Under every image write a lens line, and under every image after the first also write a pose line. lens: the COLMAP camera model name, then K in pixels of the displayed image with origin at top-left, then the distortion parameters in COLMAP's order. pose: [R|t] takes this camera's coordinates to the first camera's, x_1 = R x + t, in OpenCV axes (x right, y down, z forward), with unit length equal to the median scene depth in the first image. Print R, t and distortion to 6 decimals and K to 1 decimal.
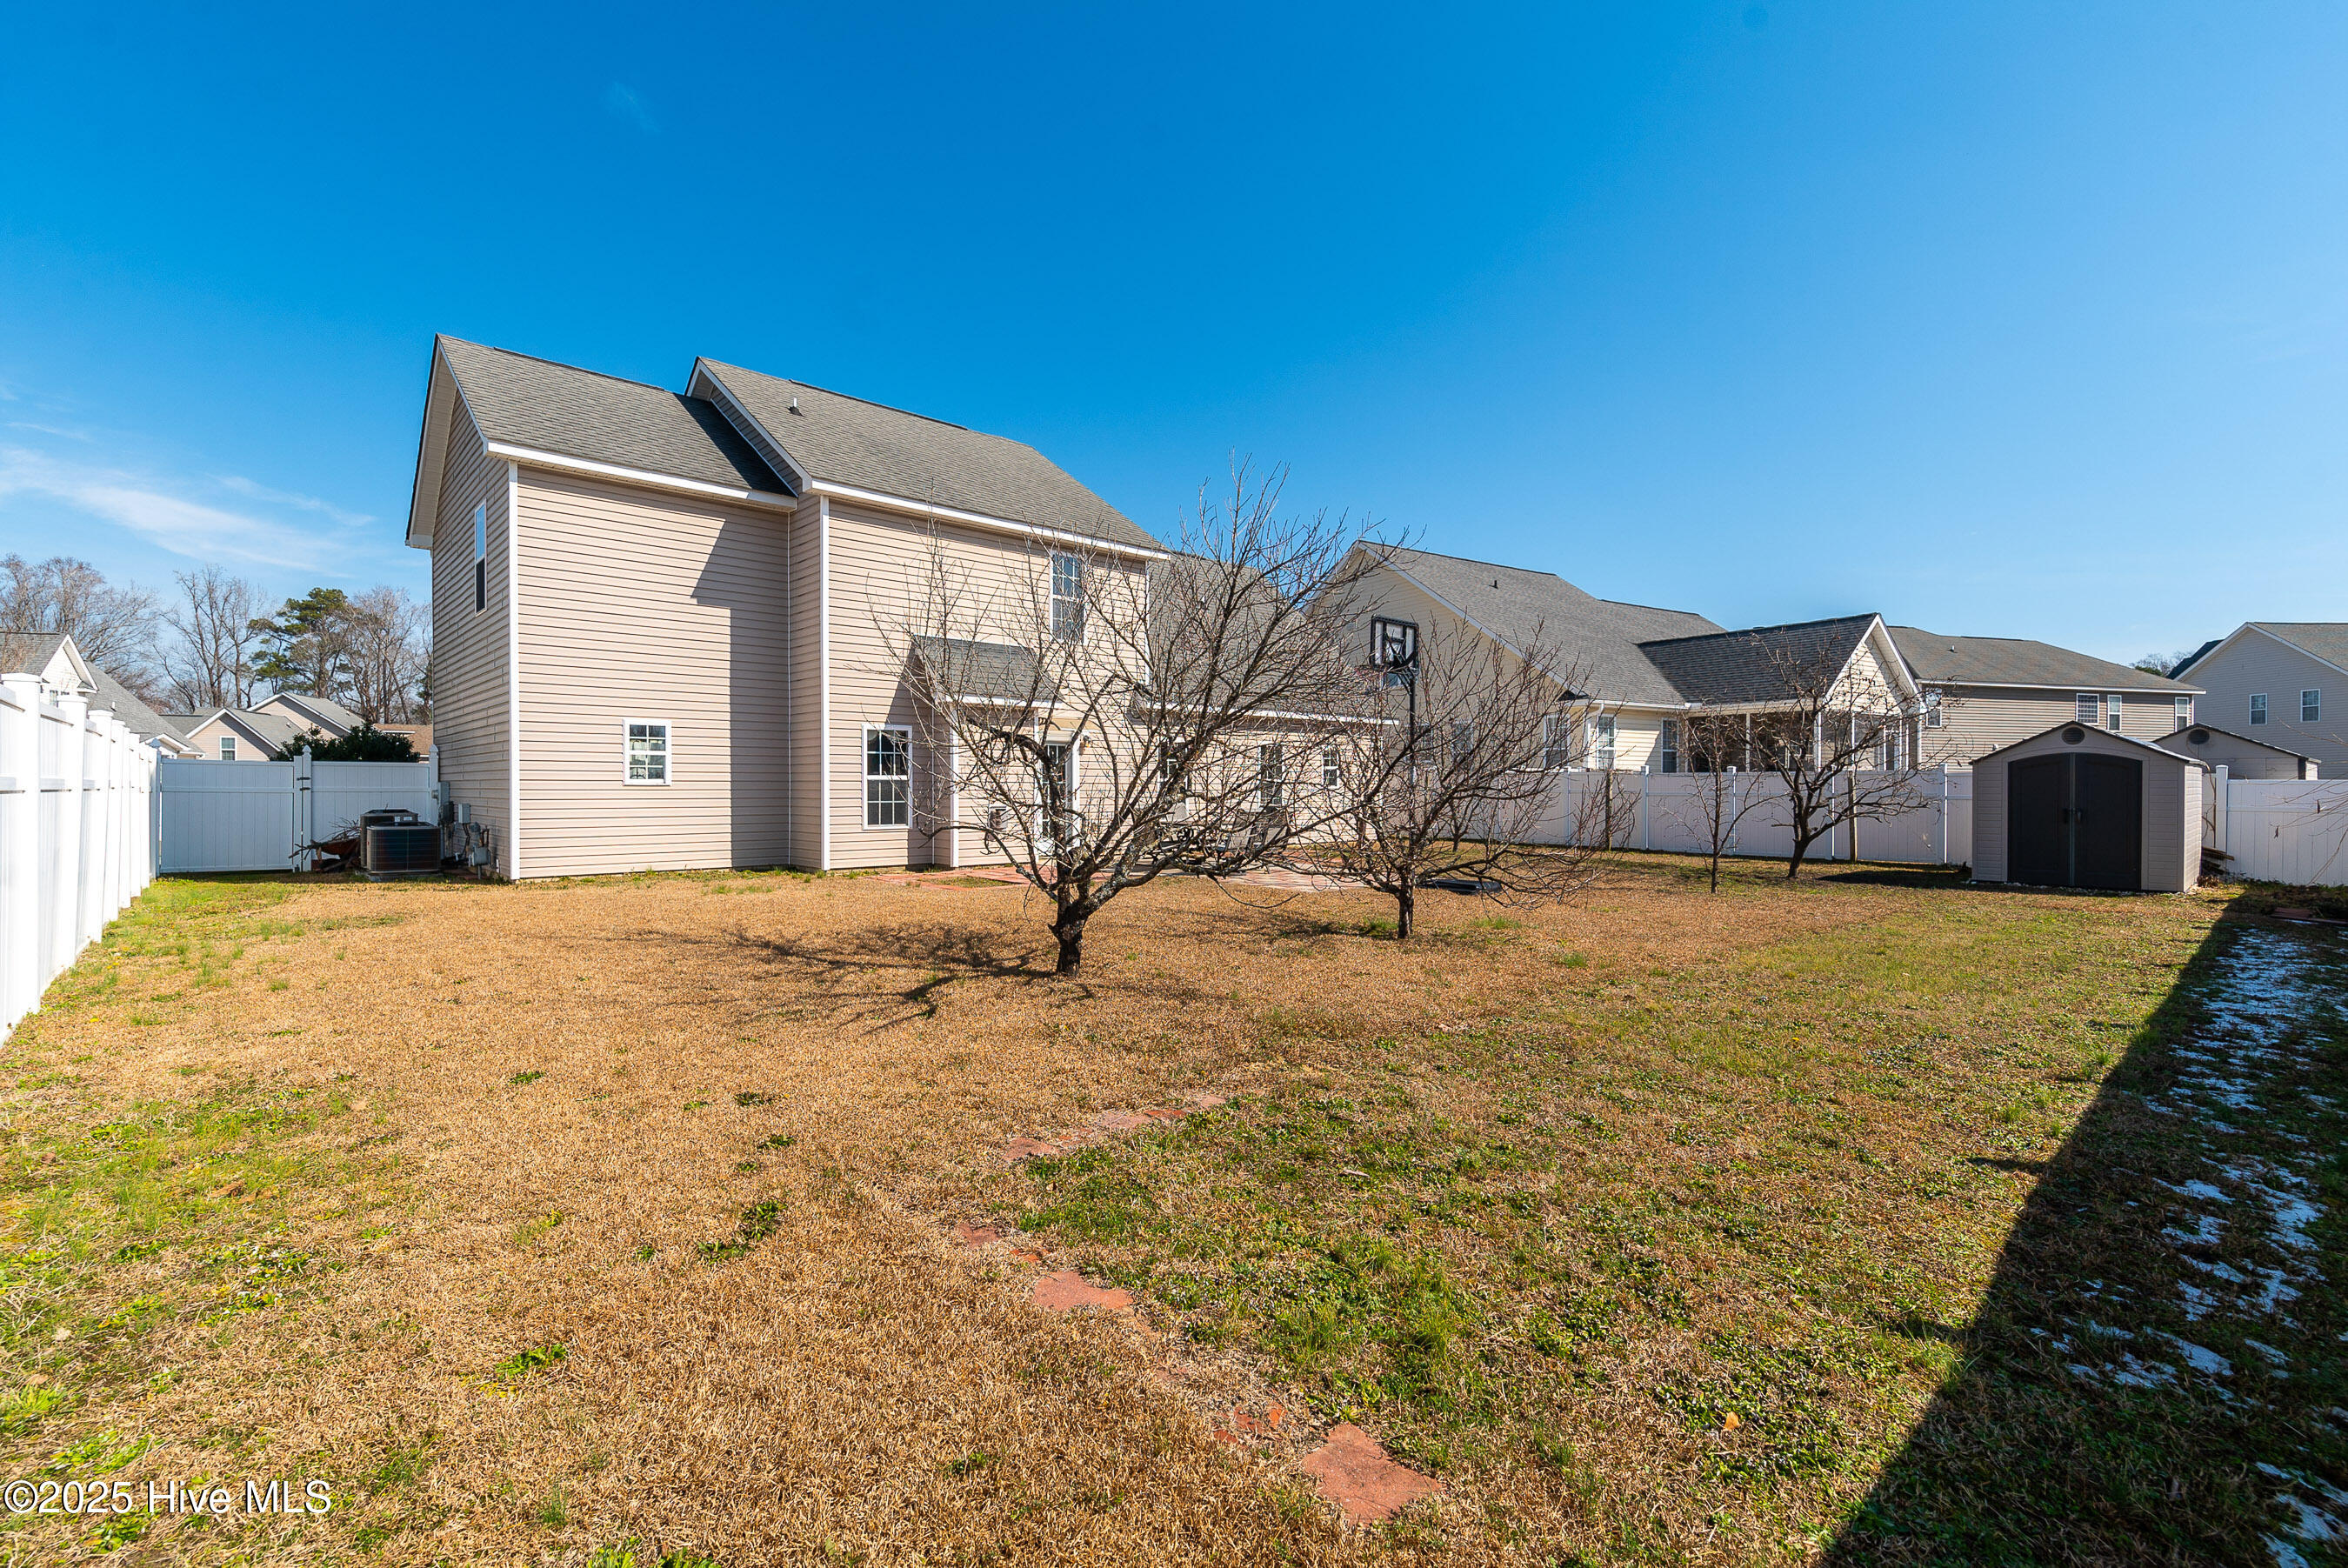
lens RADIAL K [[1007.2, 0, 1173.0], [0, 1007.2, 773.6], [0, 0, 1]] dist [0.003398, -0.000002]
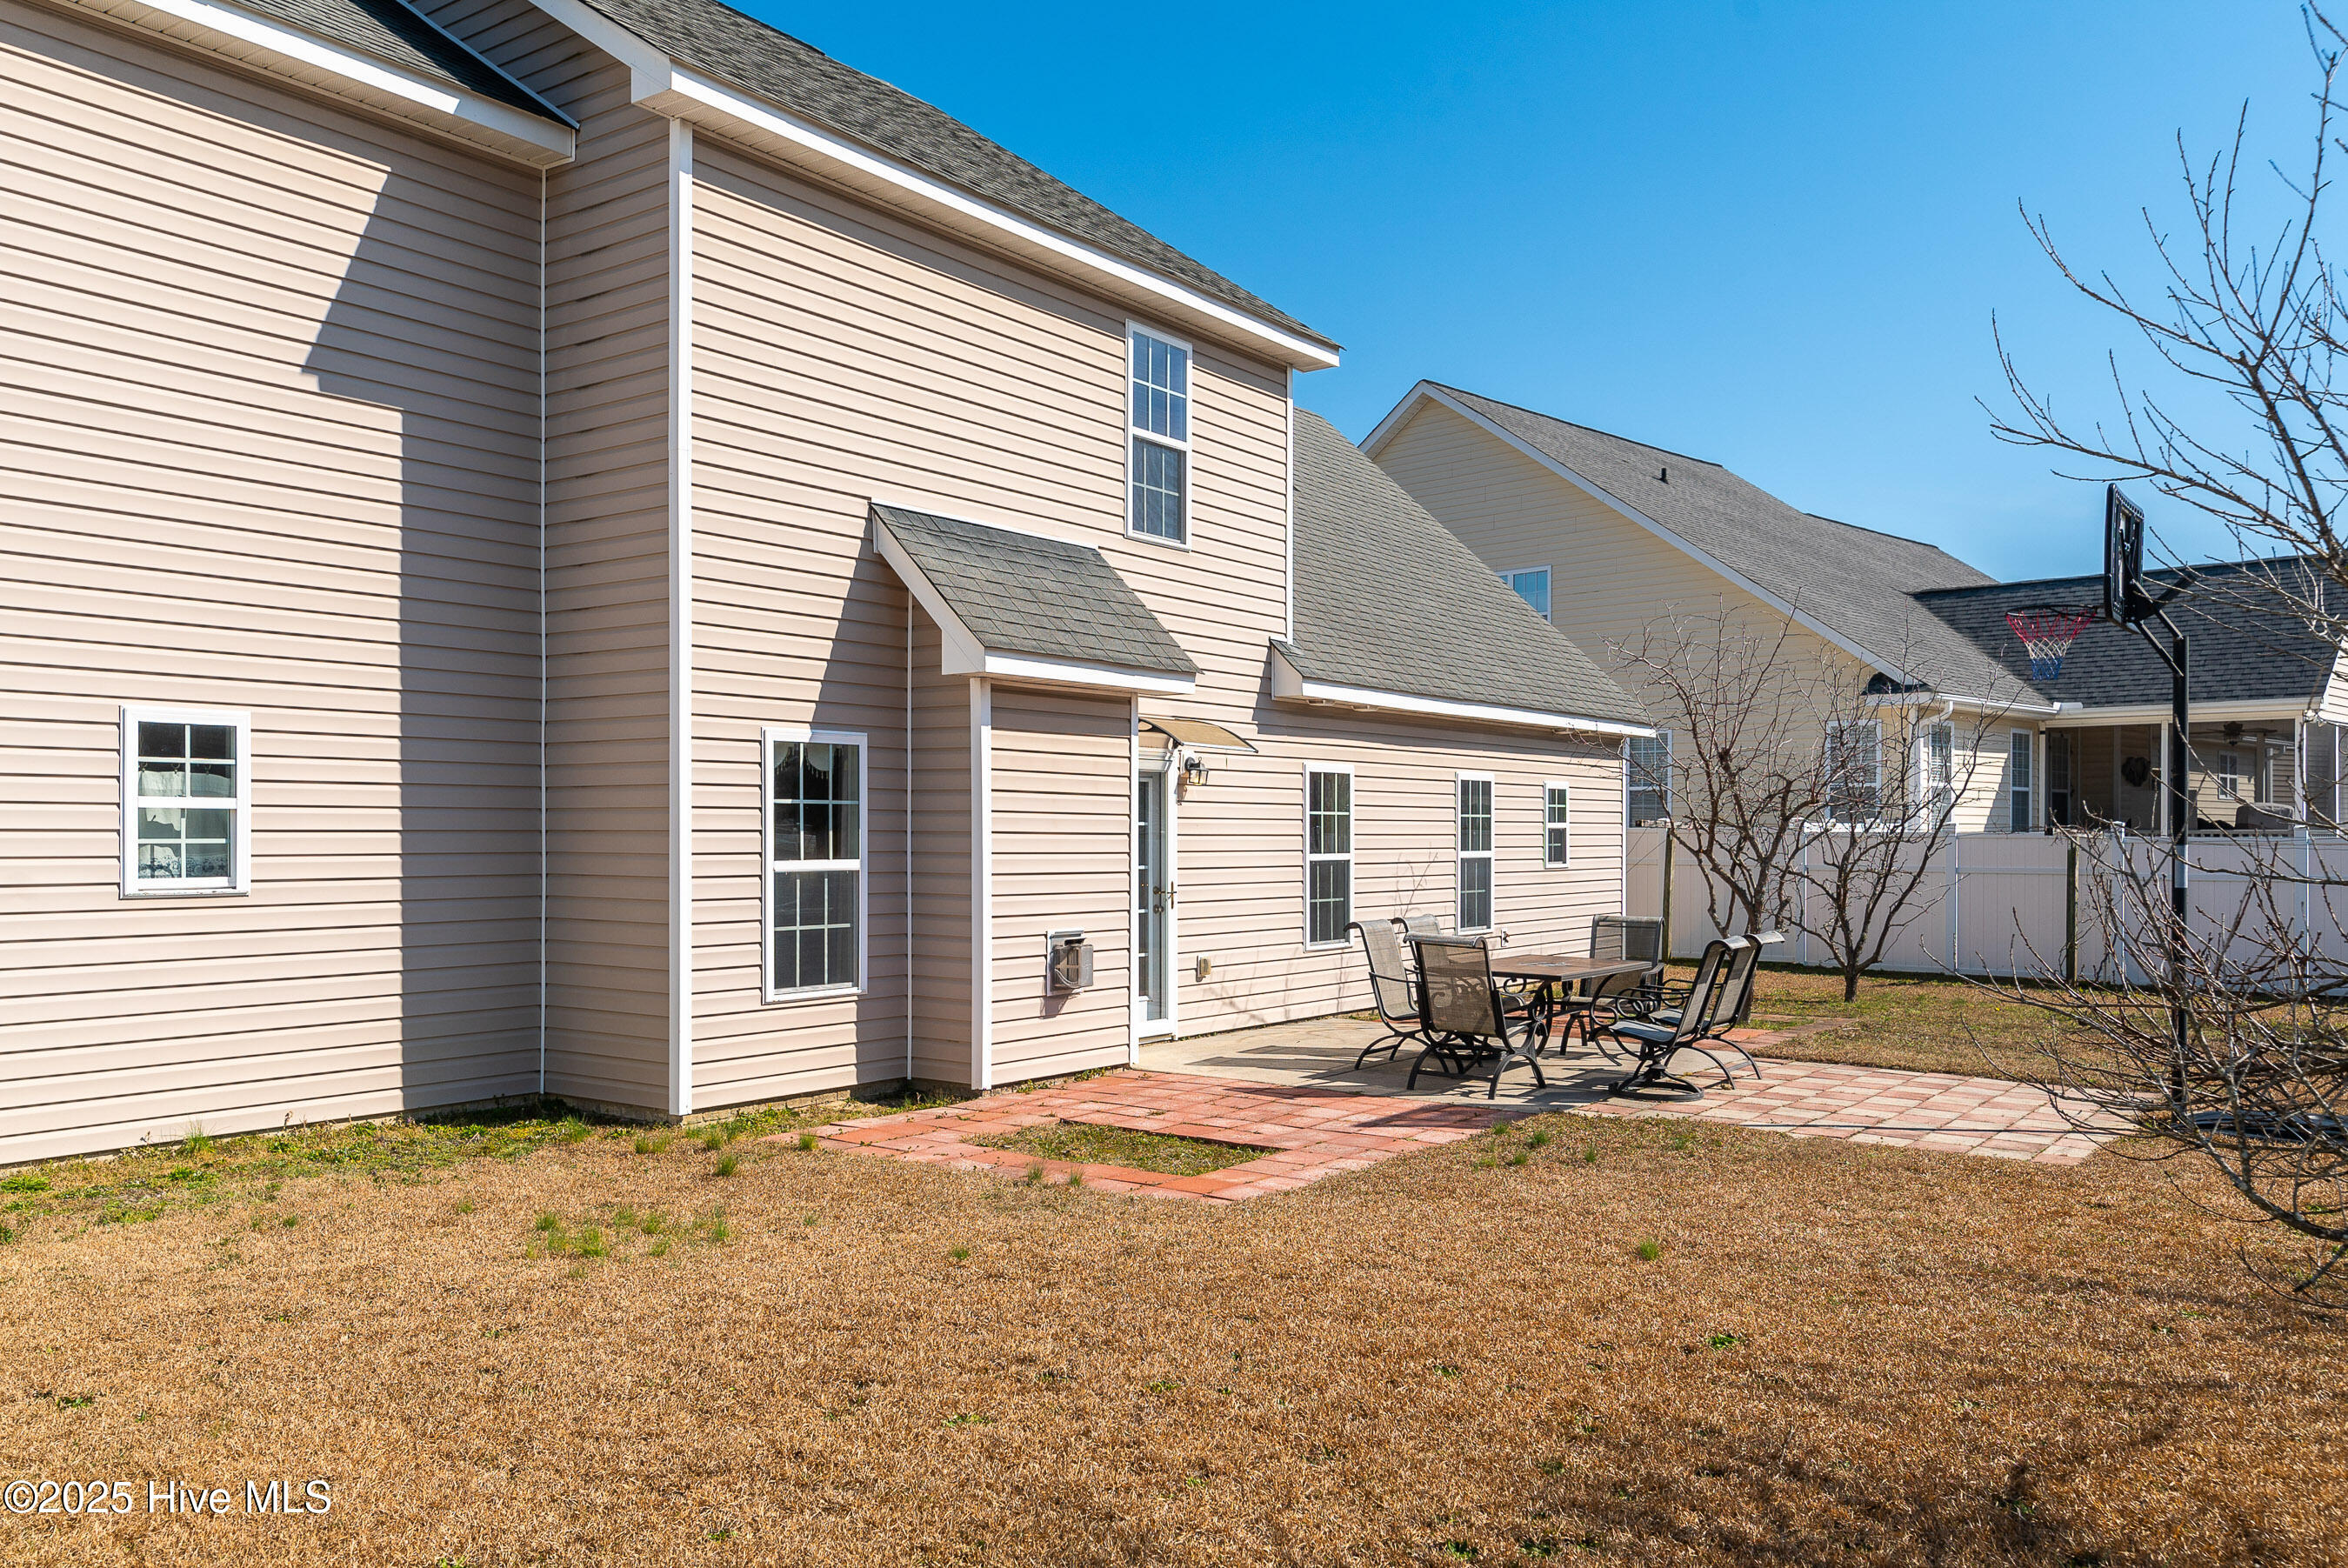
lens RADIAL K [[1775.3, 0, 1175.5], [0, 1775.3, 802.2], [0, 0, 1]] dist [-0.011712, 0.005919]
pose [[0.979269, 0.001210, 0.202562, -0.286602], [0.000664, 0.999958, -0.009185, -0.013872], [-0.202564, 0.009130, 0.979226, 0.303180]]
